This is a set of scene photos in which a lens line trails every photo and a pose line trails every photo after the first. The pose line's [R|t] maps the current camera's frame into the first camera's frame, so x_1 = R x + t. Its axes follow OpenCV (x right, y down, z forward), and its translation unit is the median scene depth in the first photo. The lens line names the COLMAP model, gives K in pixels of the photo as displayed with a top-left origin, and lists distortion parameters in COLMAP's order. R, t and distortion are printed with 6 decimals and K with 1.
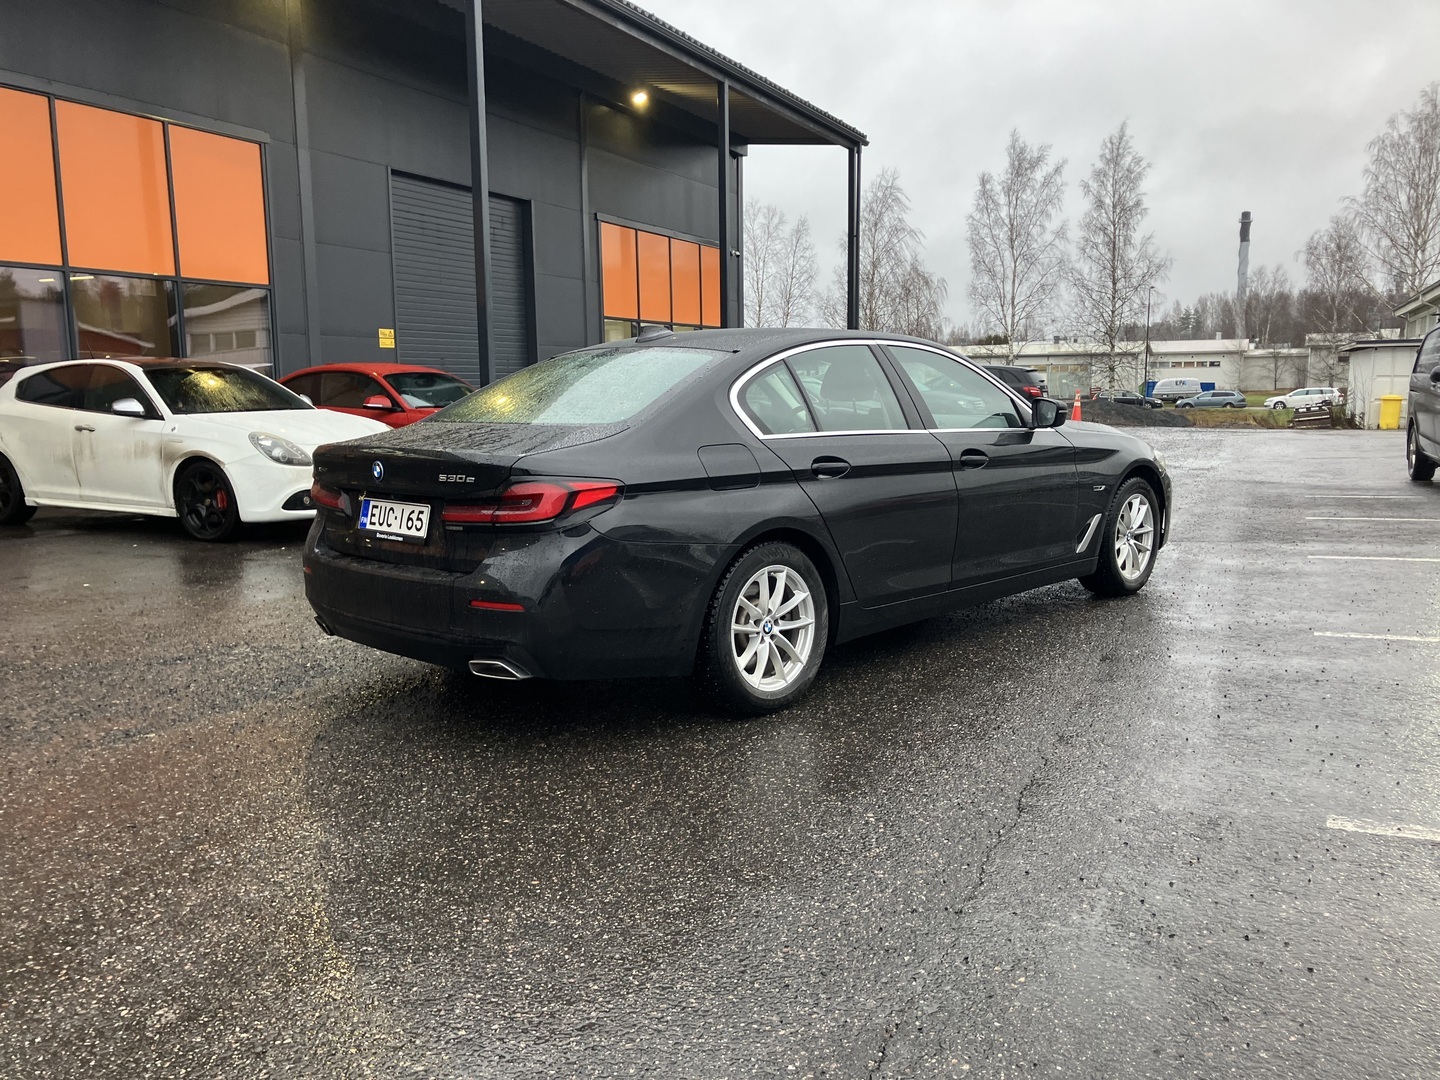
lens RADIAL K [[1174.9, 0, 727.2], [0, 1174.9, 539.2], [0, 0, 1]] dist [0.002566, 0.000841]
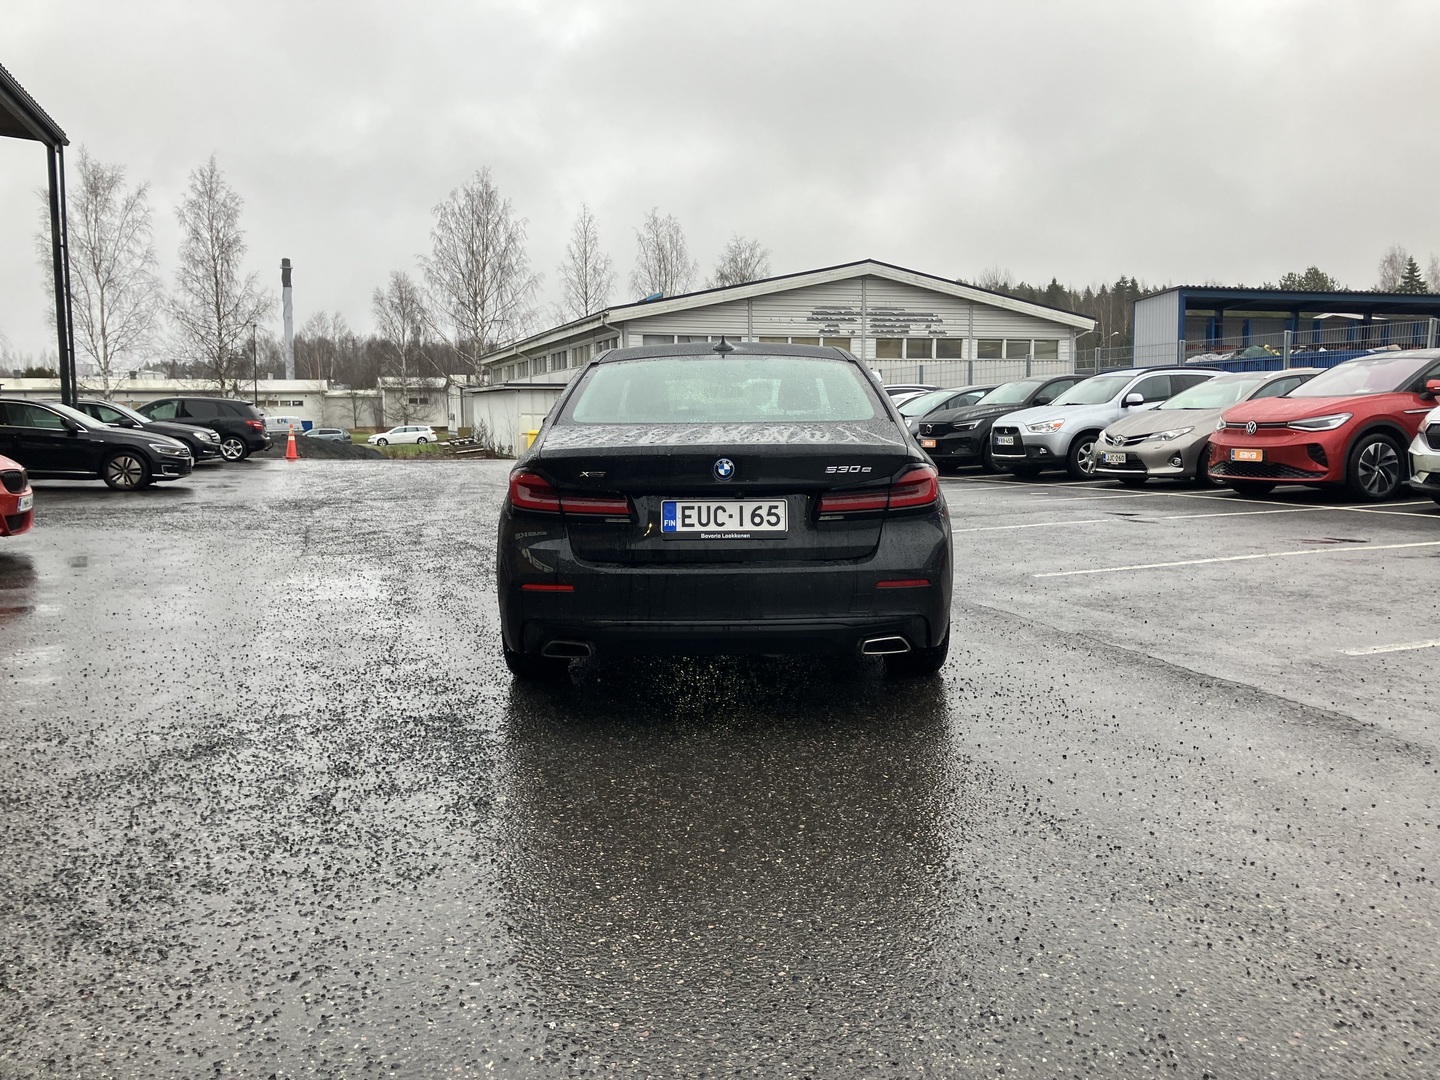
lens RADIAL K [[1174.9, 0, 727.2], [0, 1174.9, 539.2], [0, 0, 1]] dist [0.002566, 0.000841]
pose [[0.709862, -0.067908, 0.701060, -0.991800], [0.091902, 0.995762, 0.003399, -0.002357], [-0.698320, 0.062016, 0.713094, 0.300062]]
